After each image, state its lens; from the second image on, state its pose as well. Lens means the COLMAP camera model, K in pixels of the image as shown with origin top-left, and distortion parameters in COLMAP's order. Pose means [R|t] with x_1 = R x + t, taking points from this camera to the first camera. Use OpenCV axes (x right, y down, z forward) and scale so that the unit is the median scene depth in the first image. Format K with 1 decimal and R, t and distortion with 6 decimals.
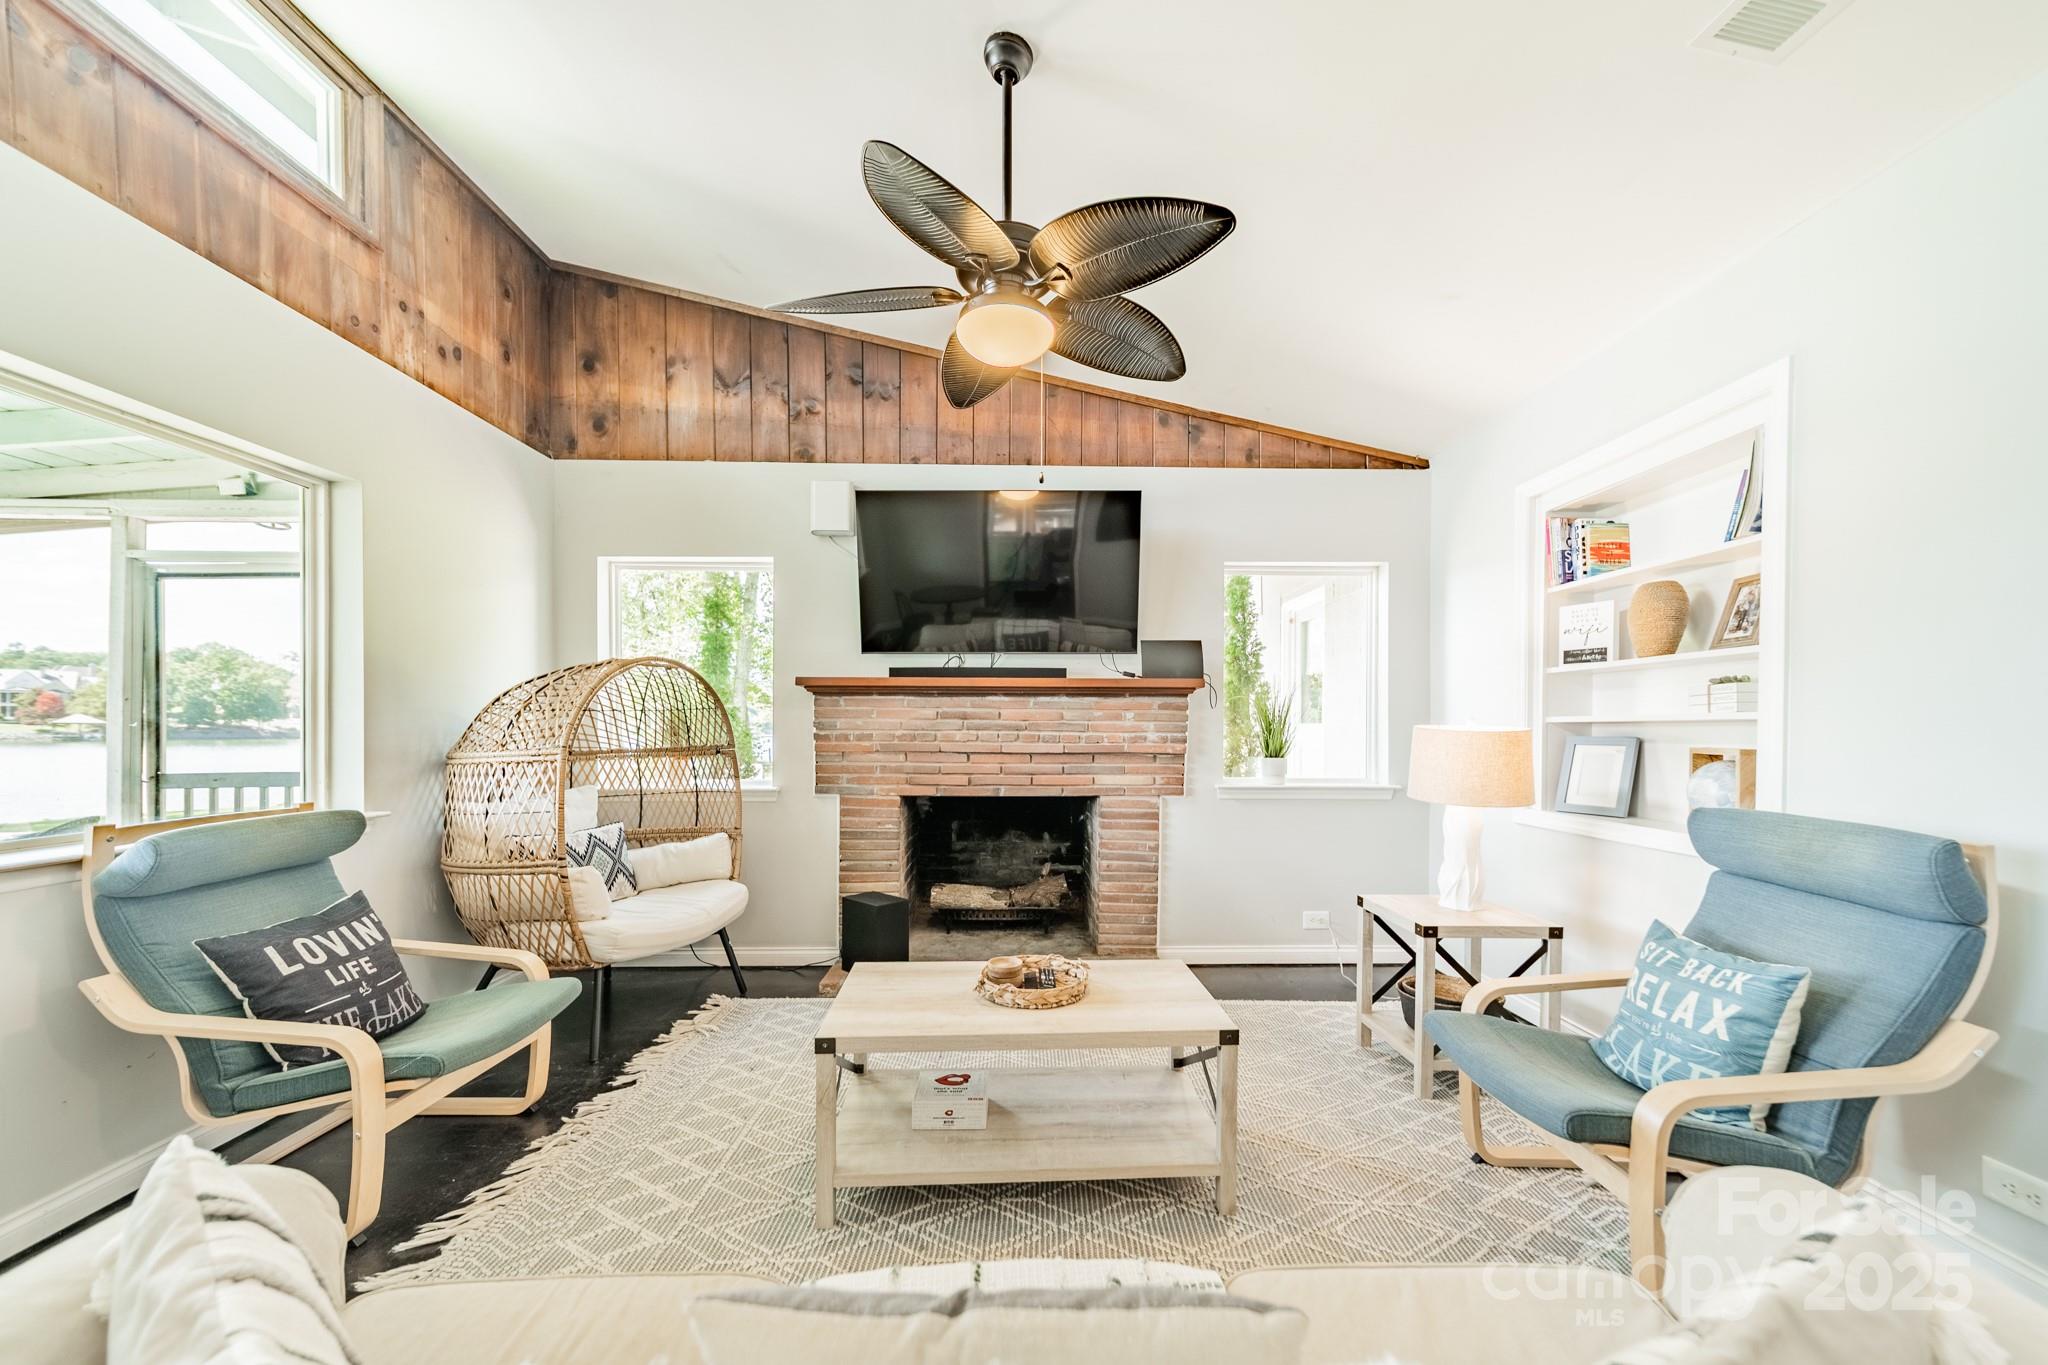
lens RADIAL K [[779.5, 0, 1029.7], [0, 779.5, 732.0], [0, 0, 1]] dist [0.008481, -0.000007]
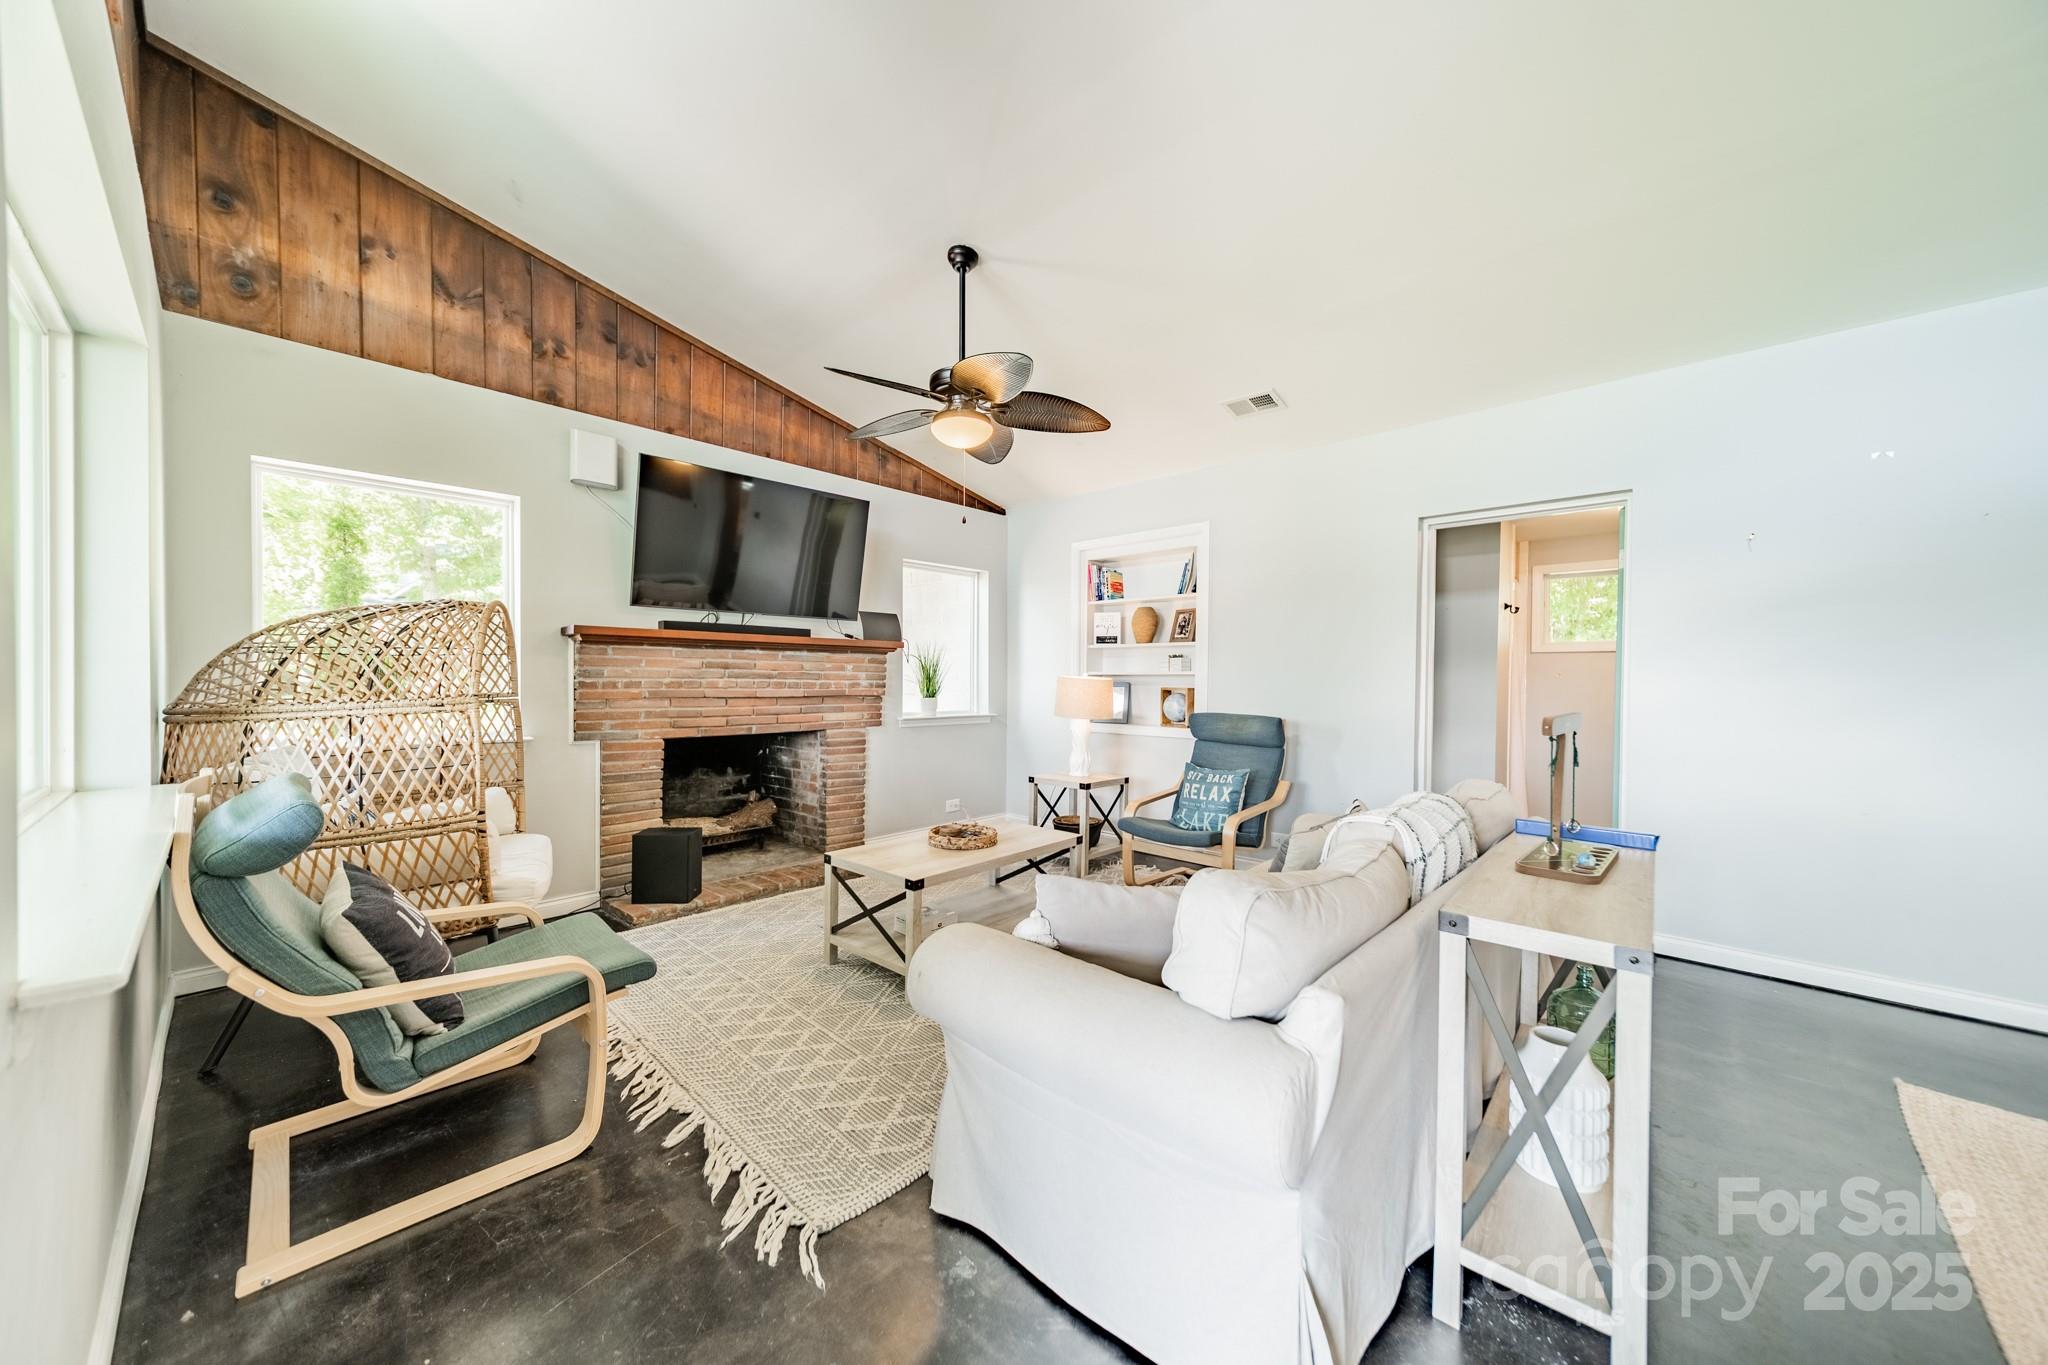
lens RADIAL K [[723.8, 0, 1029.1], [0, 723.8, 679.3], [0, 0, 1]] dist [0.008641, 0.000359]
pose [[0.692575, 0.001056, 0.721346, -0.544556], [-0.000938, 0.999999, -0.000564, -0.000387], [-0.721346, -0.000286, 0.692575, -0.066258]]
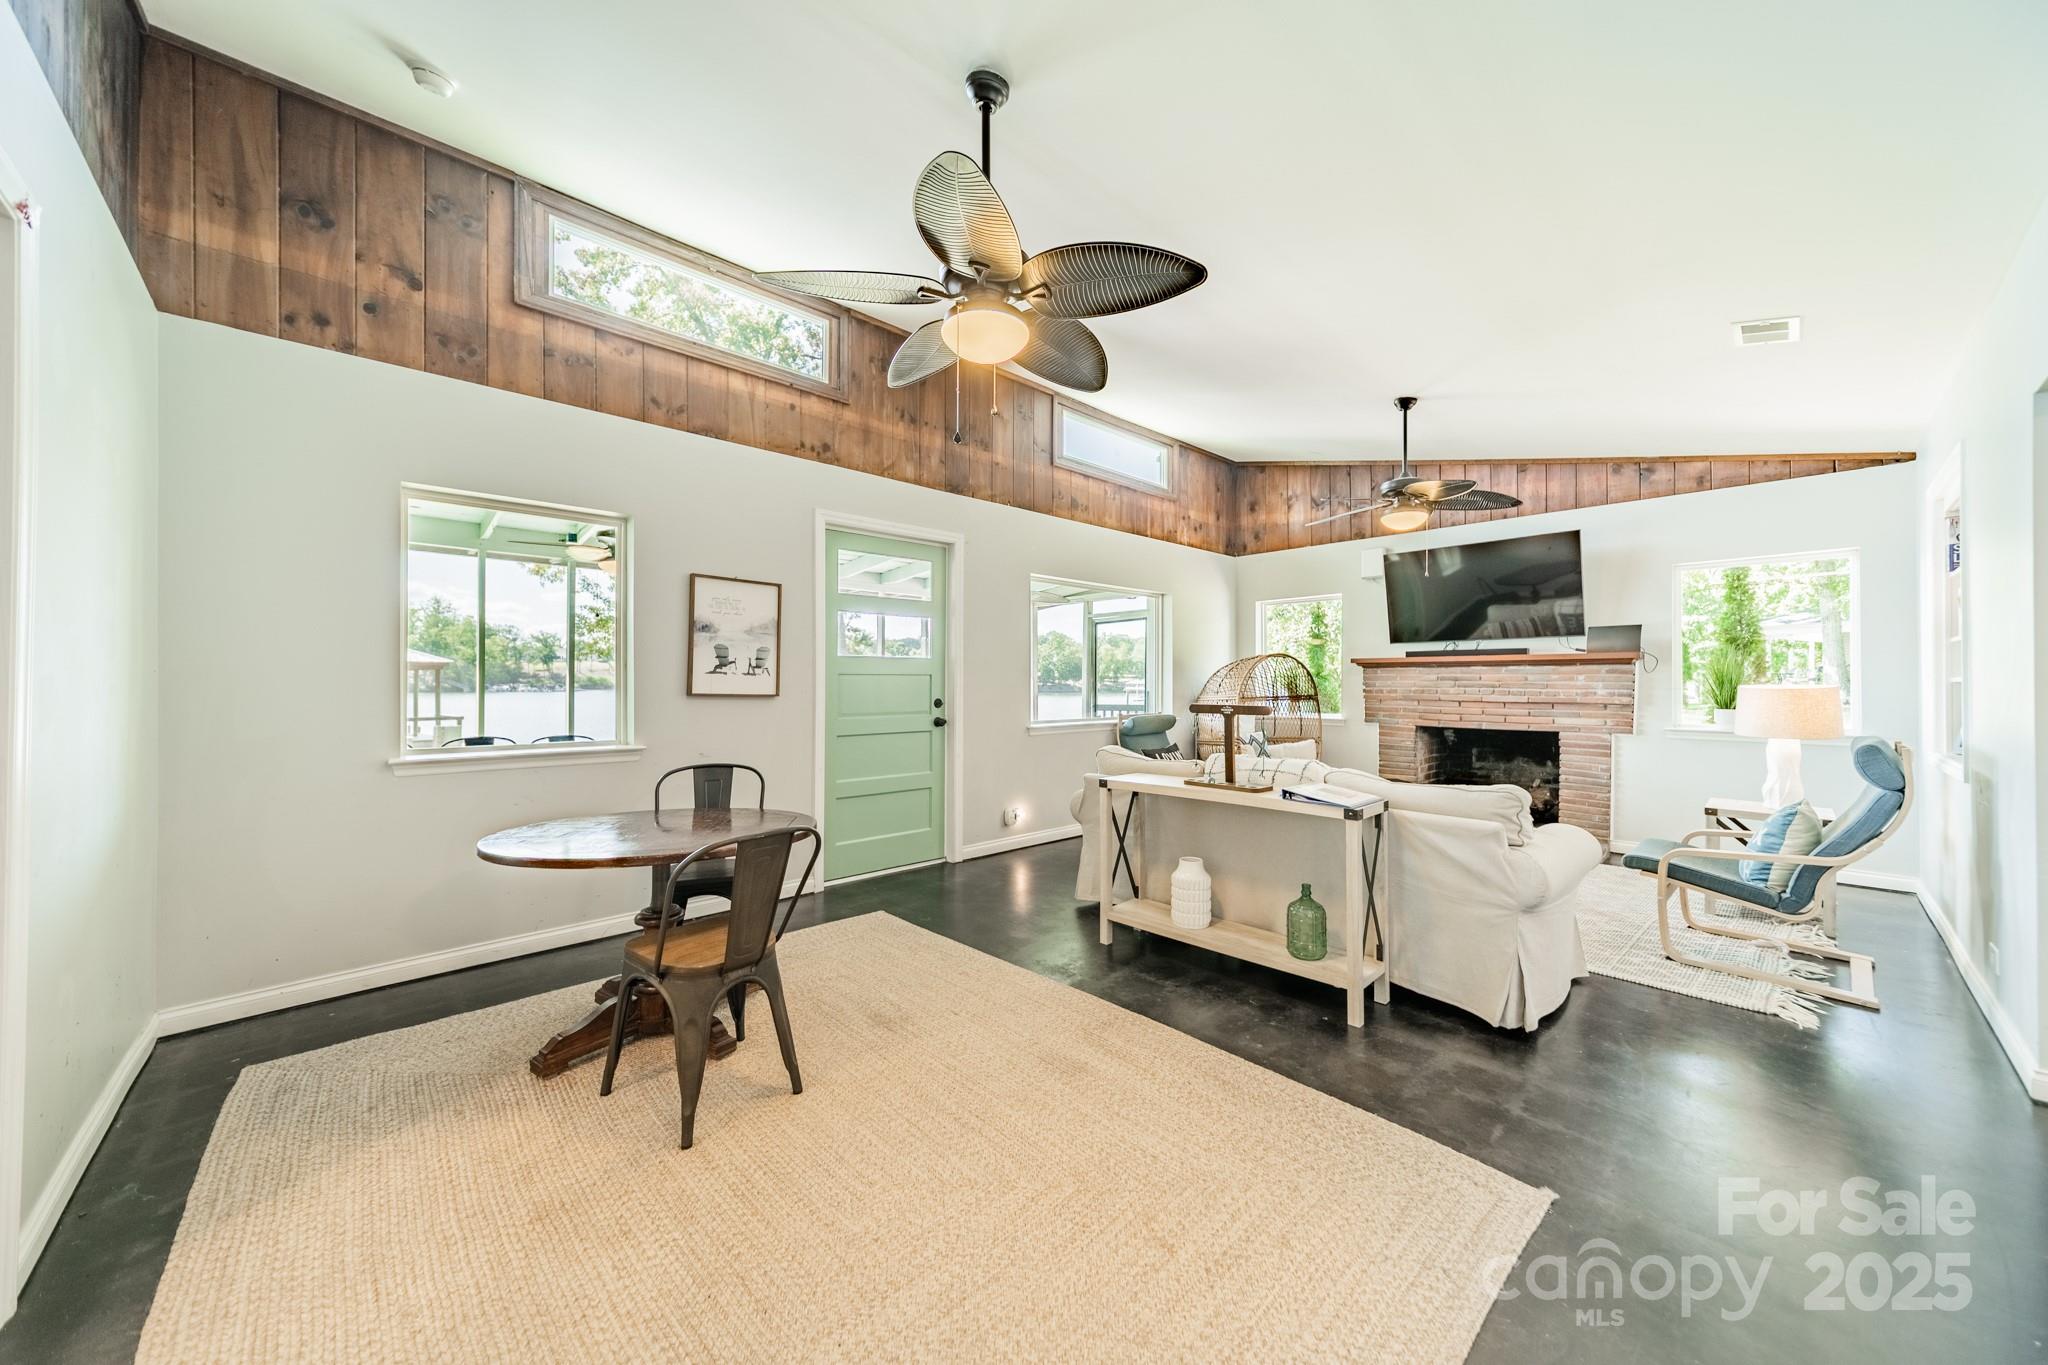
lens RADIAL K [[721.2, 0, 1028.5], [0, 721.2, 670.9], [0, 0, 1]] dist [0.007852, -0.000045]
pose [[0.669765, -0.014017, -0.742441, 0.446926], [-0.005069, 0.999712, -0.023446, 0.003151], [0.742556, 0.019467, 0.669501, -0.699988]]
